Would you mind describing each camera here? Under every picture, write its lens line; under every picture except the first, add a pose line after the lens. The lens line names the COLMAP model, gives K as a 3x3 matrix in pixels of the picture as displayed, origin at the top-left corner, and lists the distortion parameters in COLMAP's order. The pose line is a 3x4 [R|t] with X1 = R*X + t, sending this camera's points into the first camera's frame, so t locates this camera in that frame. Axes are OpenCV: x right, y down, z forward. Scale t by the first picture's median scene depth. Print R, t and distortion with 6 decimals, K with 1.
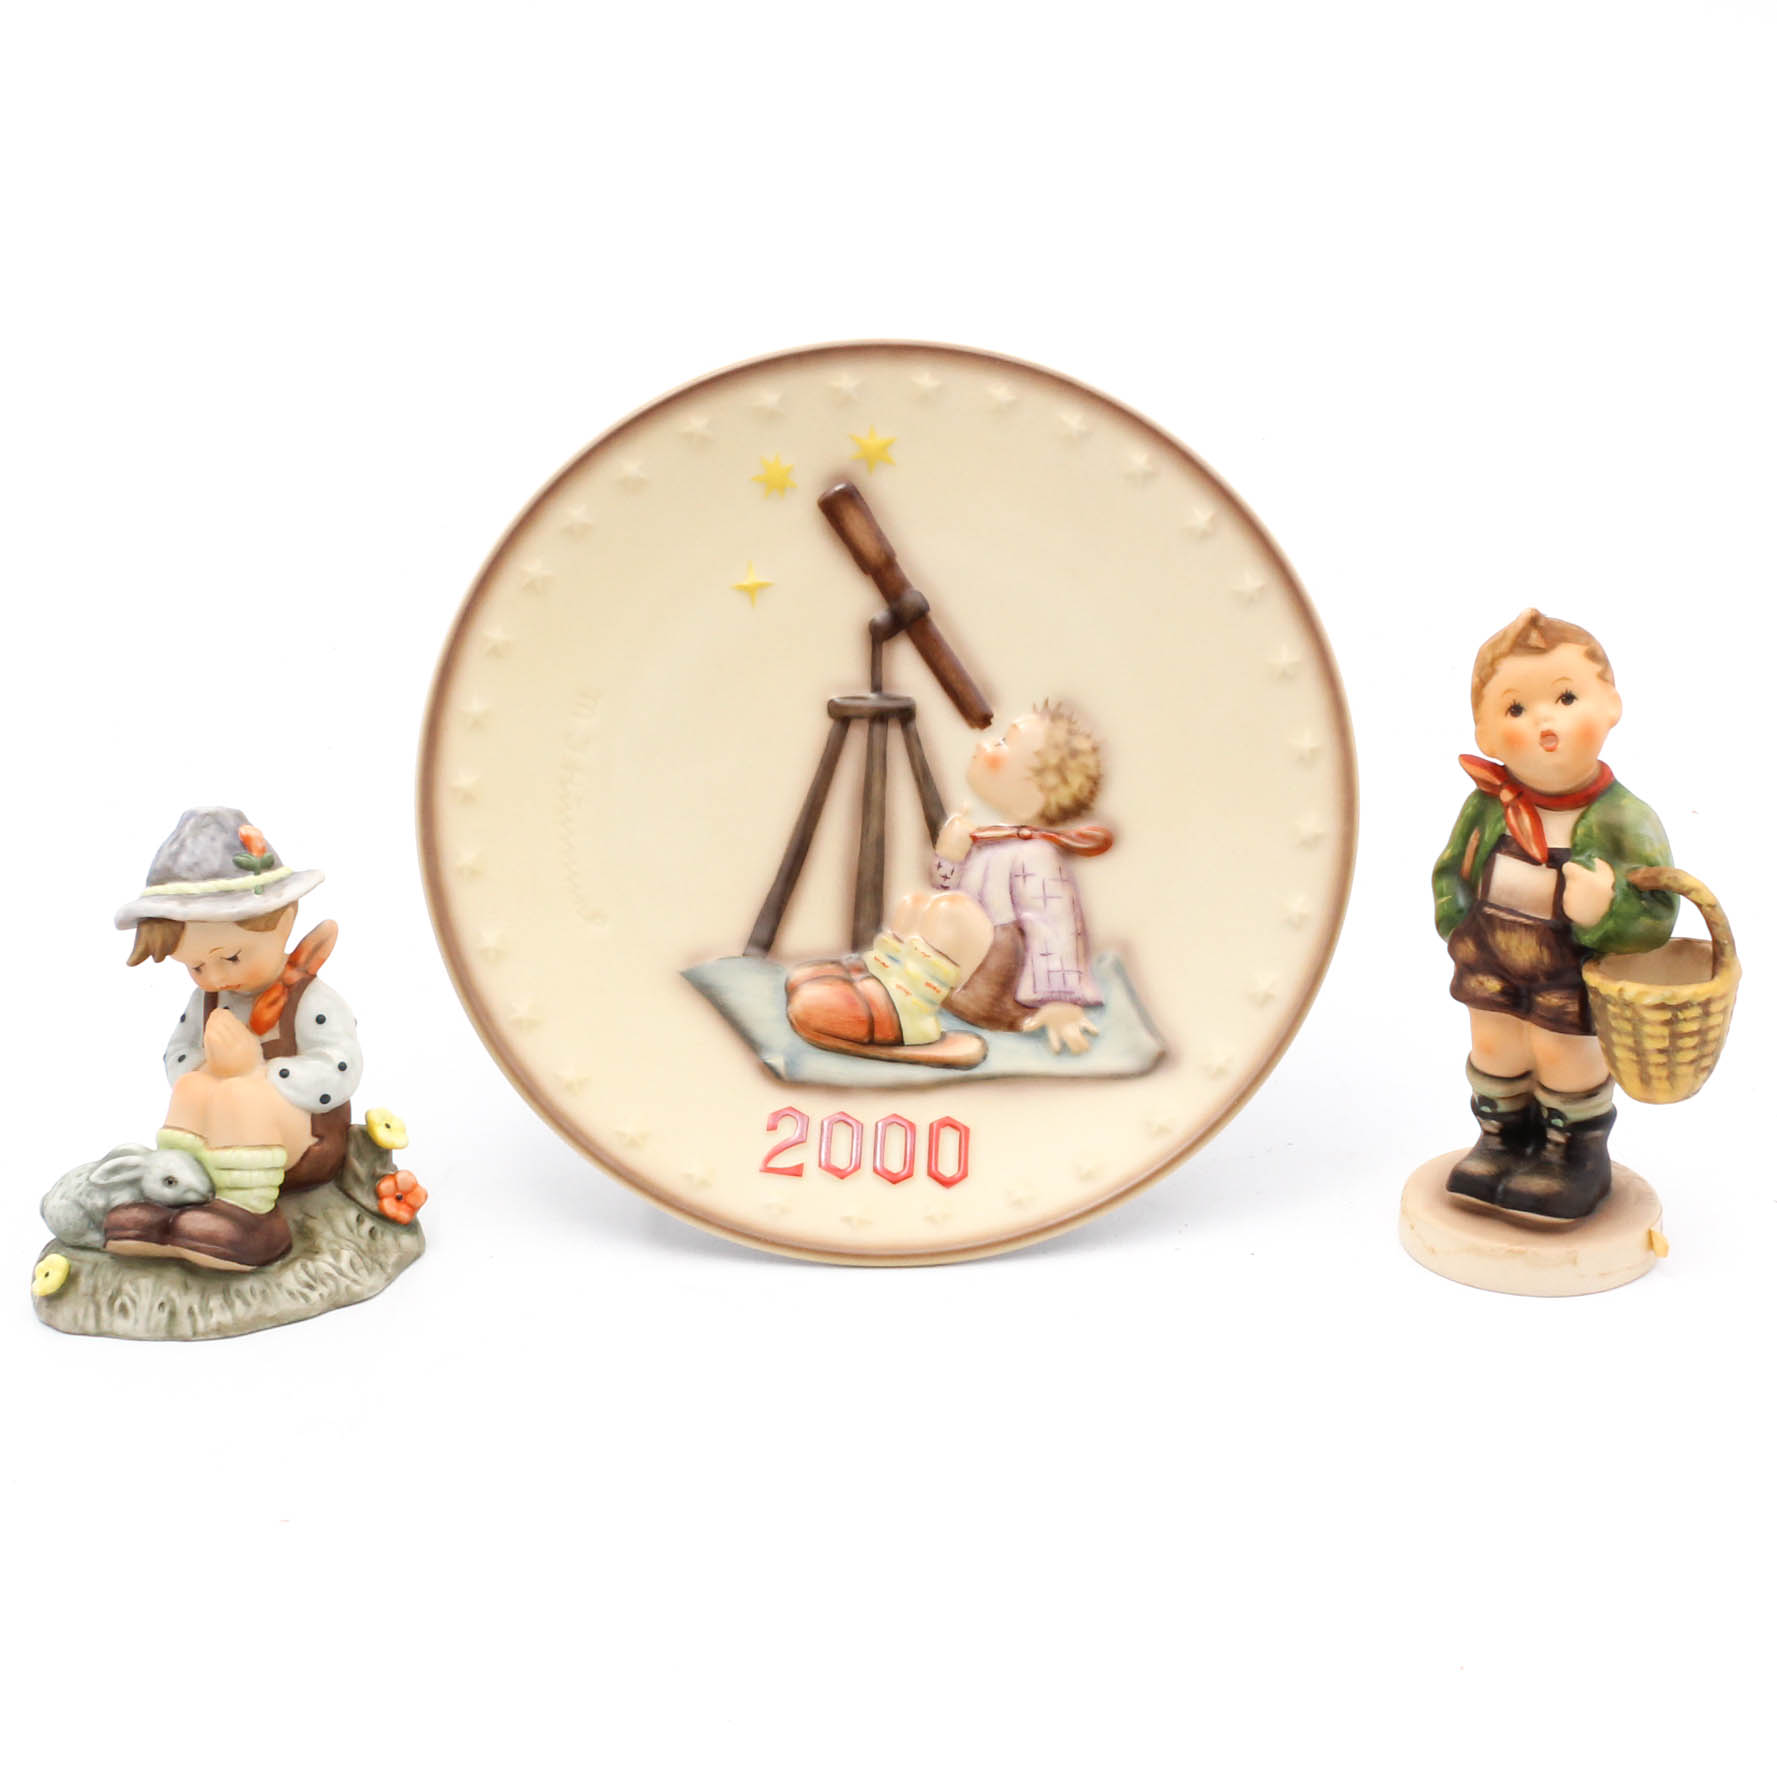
lens RADIAL K [[2641.8, 0, 896.0], [0, 2641.8, 891.5], [0, 0, 1]] dist [-0.029805, 0.000000]
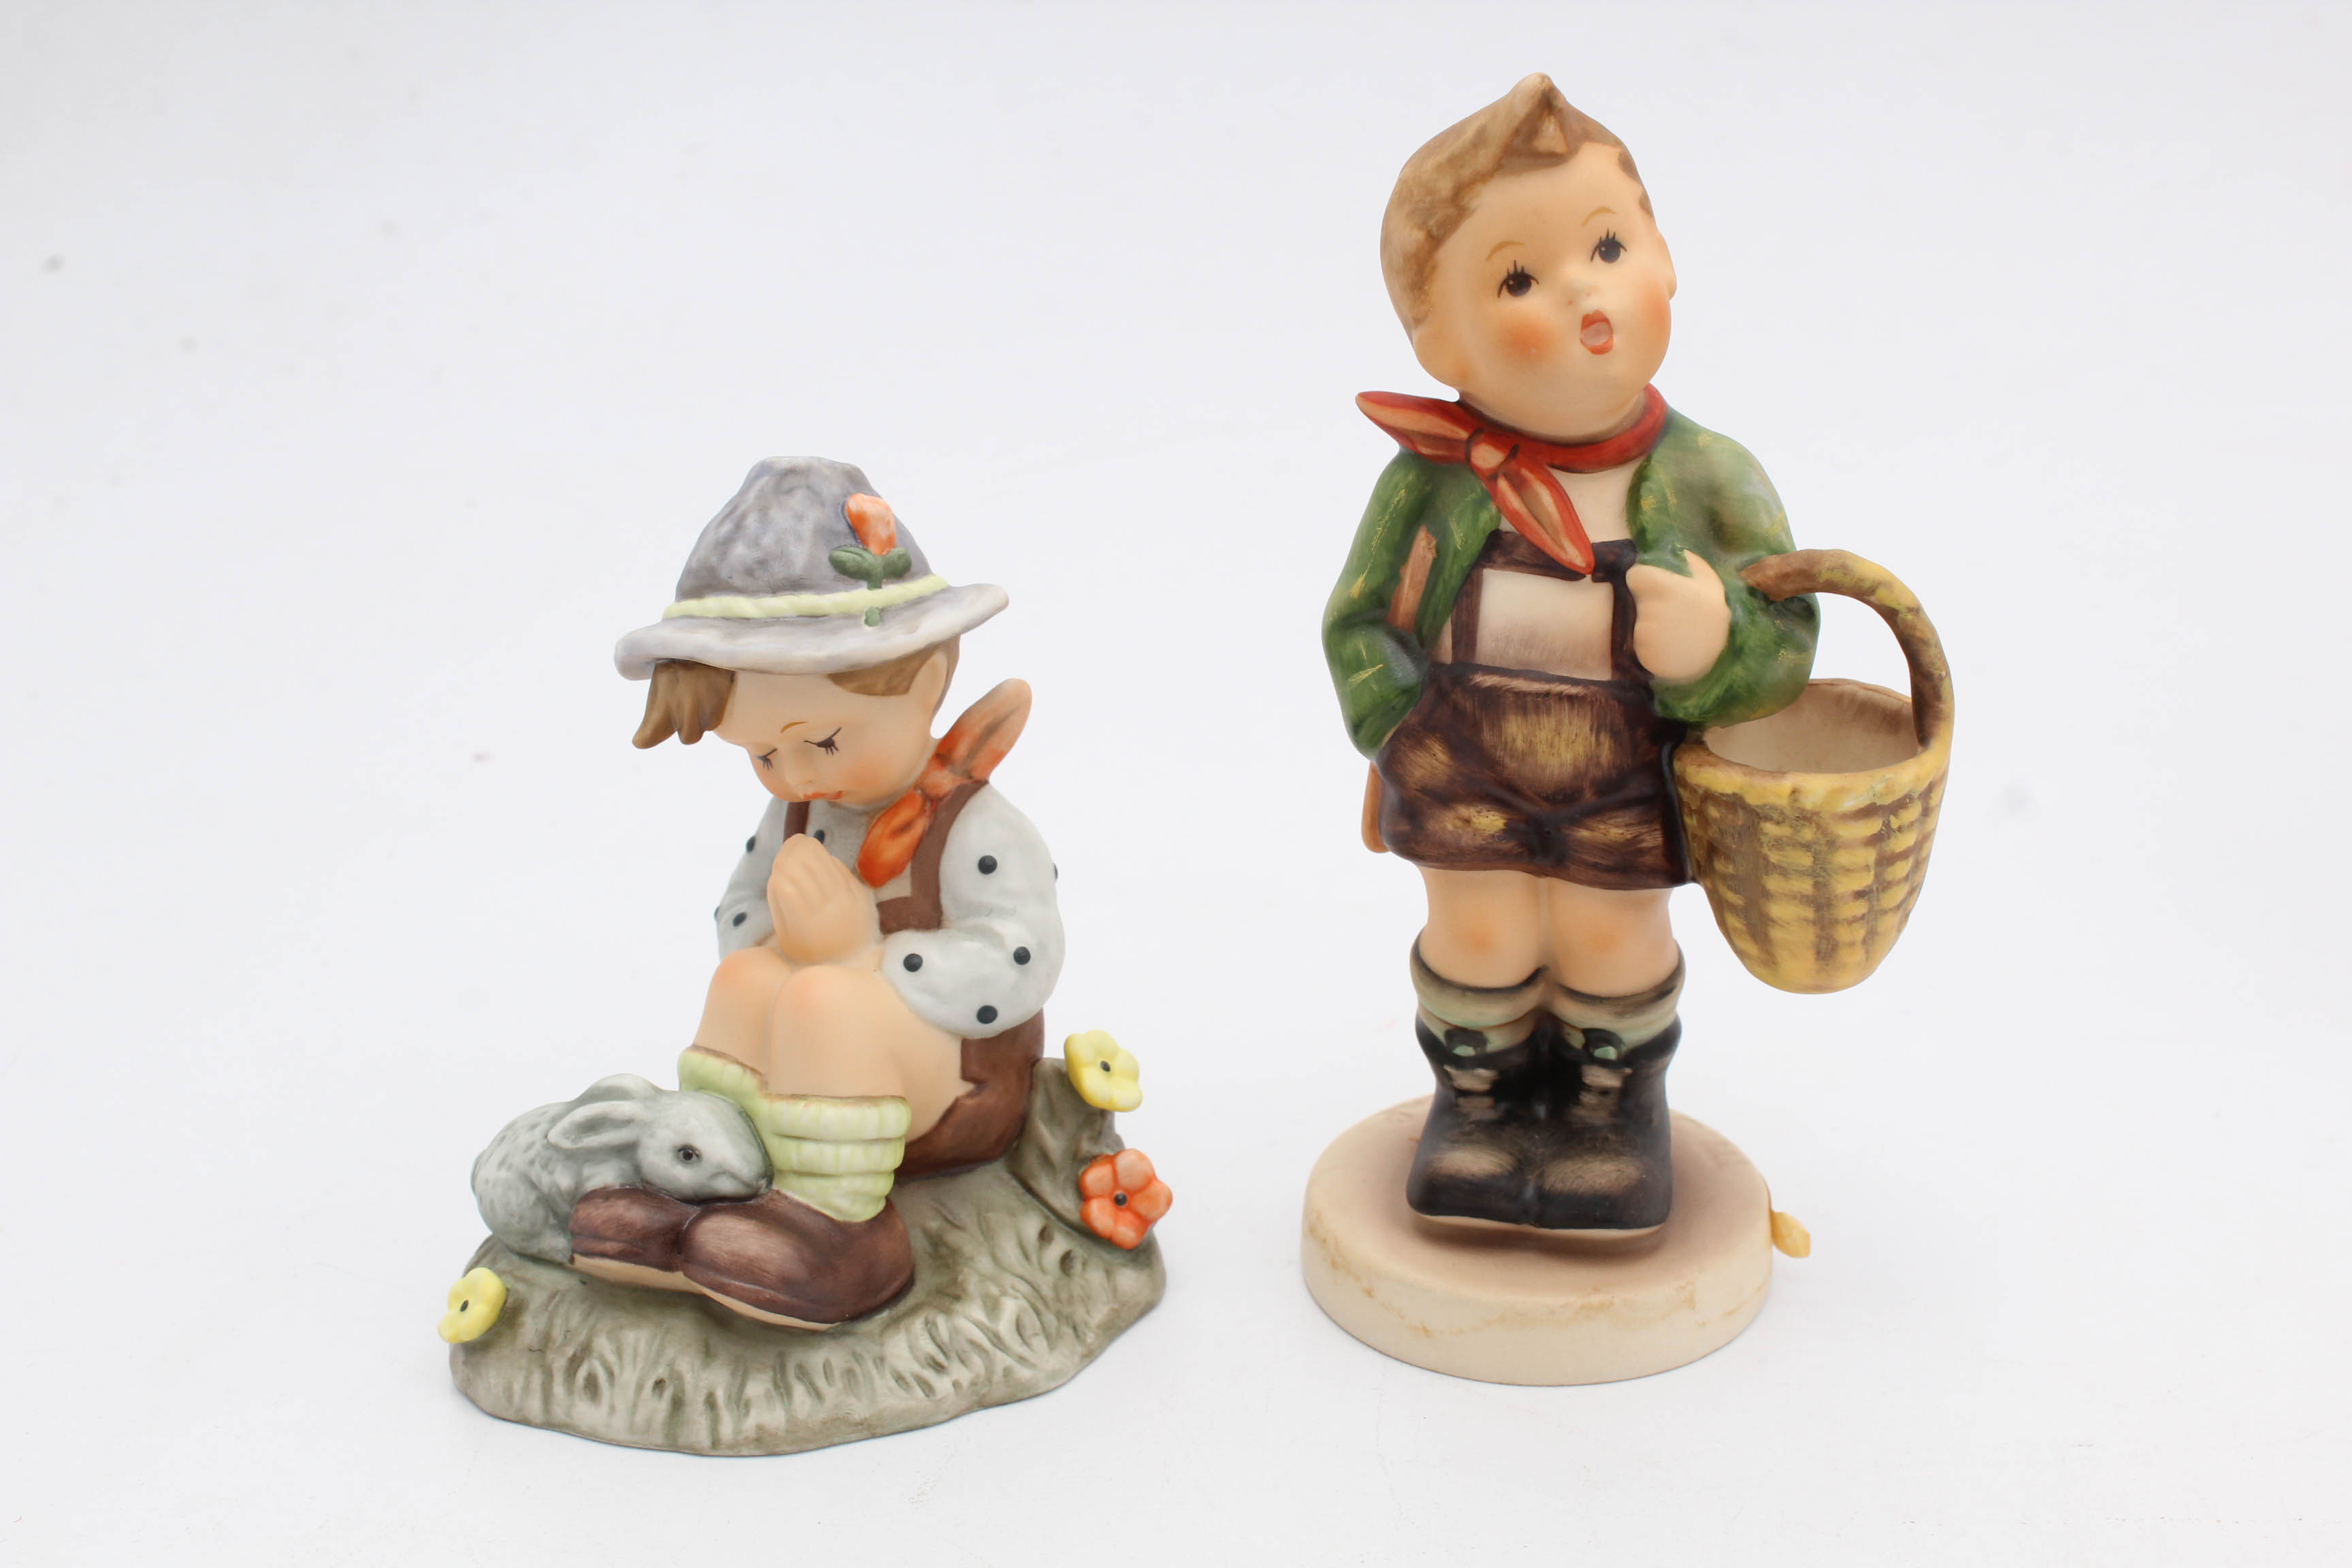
lens RADIAL K [[3568.3, 0, 1175.0], [0, 3568.3, 786.3], [0, 0, 1]] dist [-0.149229, 0.000000]
pose [[0.977031, 0.058575, -0.204888, -0.033470], [-0.050777, 0.997779, 0.043117, -0.000515], [0.206958, -0.031723, 0.977835, 0.298621]]
